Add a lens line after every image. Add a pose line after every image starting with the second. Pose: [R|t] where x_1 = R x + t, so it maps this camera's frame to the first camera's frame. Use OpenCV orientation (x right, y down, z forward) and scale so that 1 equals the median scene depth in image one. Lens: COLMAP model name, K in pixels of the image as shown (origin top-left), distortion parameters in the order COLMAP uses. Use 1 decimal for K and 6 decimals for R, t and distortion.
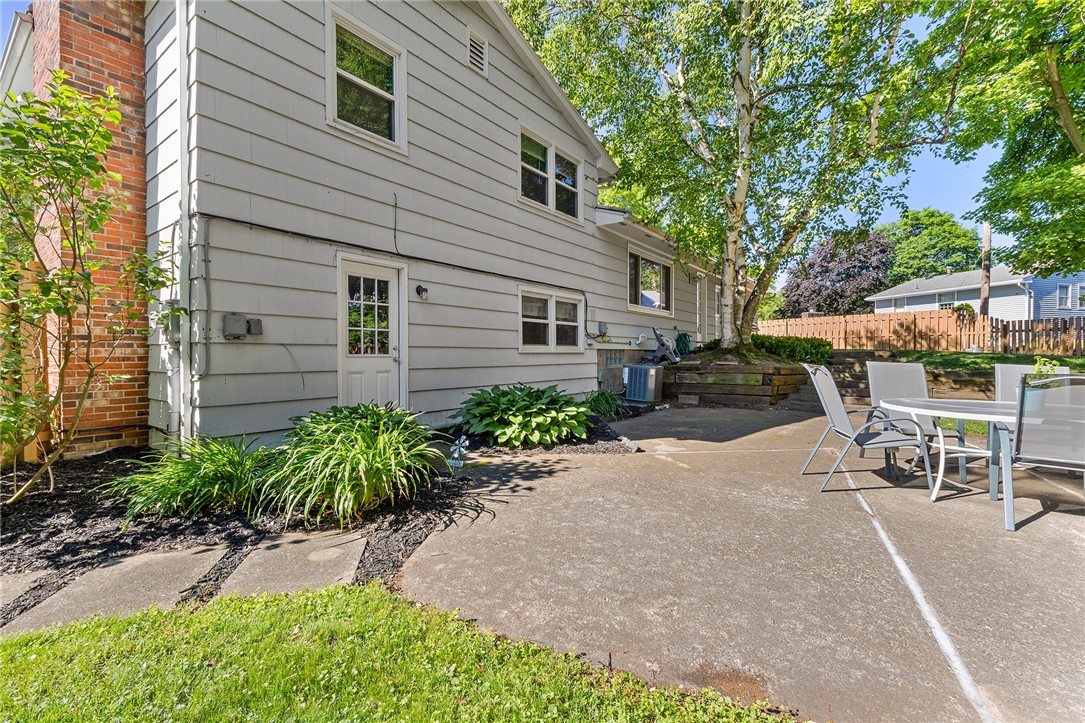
lens RADIAL K [[477.9, 0, 542.5], [0, 477.9, 361.5], [0, 0, 1]] dist [0.010394, -0.000375]
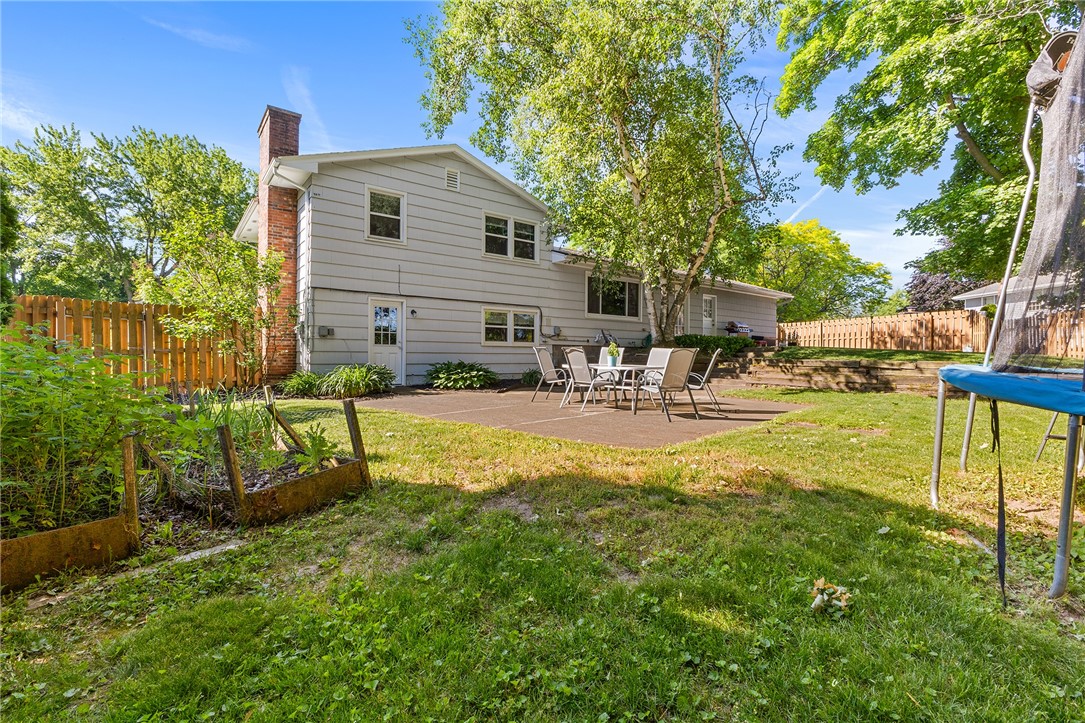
lens RADIAL K [[499.8, 0, 542.4], [0, 499.8, 364.5], [0, 0, 1]] dist [-0.002317, -0.000259]
pose [[0.959864, 0.010585, -0.280265, 0.863781], [-0.011129, 0.999938, -0.000348, 0.062206], [0.280244, 0.003453, 0.959922, -0.849820]]
